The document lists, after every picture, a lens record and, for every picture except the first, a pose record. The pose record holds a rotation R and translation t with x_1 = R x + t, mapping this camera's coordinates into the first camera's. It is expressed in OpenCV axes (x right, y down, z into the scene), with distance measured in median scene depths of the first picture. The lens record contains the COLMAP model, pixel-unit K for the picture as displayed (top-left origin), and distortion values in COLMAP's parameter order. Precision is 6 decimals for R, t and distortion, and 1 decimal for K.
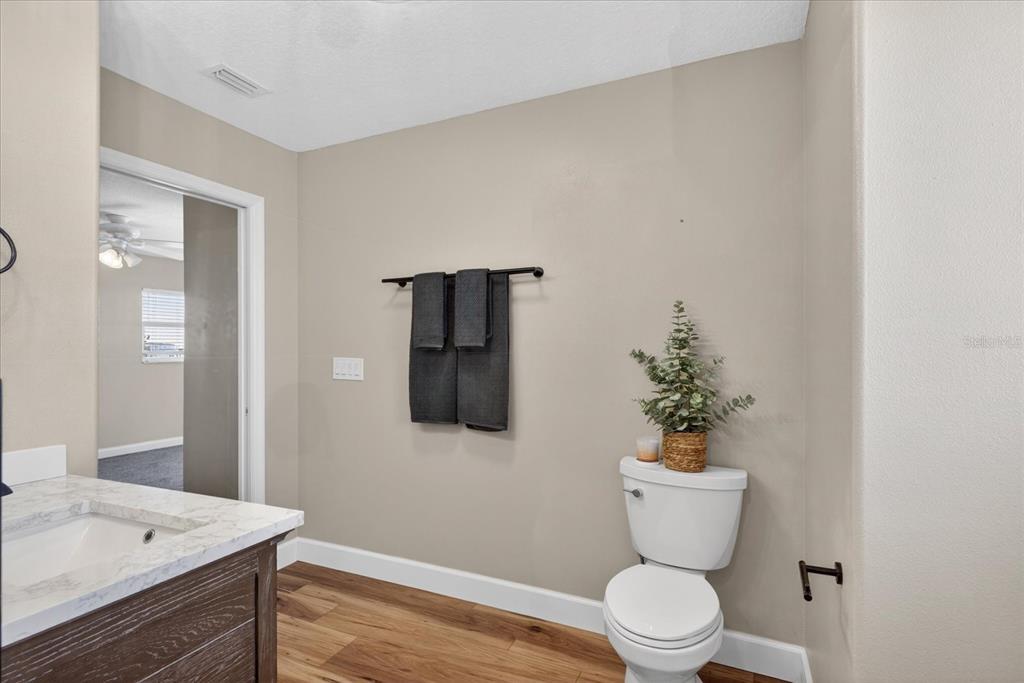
lens RADIAL K [[512.6, 0, 507.3], [0, 512.6, 338.9], [0, 0, 1]] dist [-0.002183, -0.001449]
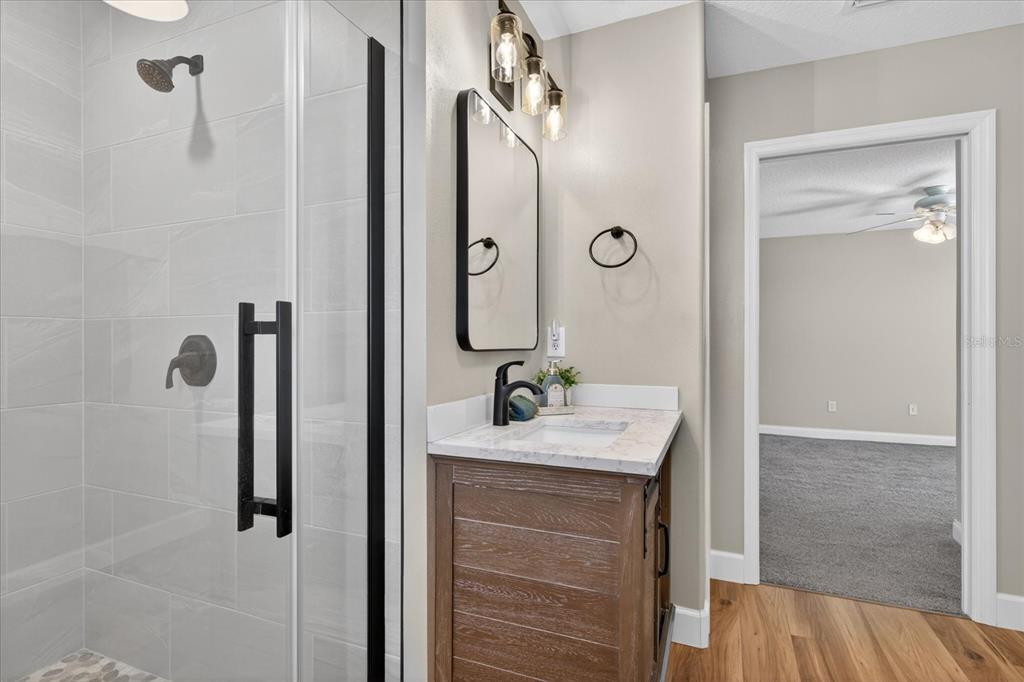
lens RADIAL K [[512.6, 0, 508.2], [0, 512.6, 345.2], [0, 0, 1]] dist [-0.002183, -0.001449]
pose [[0.025336, 0.010206, -0.999627, 0.158429], [0.013762, 0.999850, 0.010557, 0.028037], [0.999584, -0.014024, 0.025192, 0.196124]]
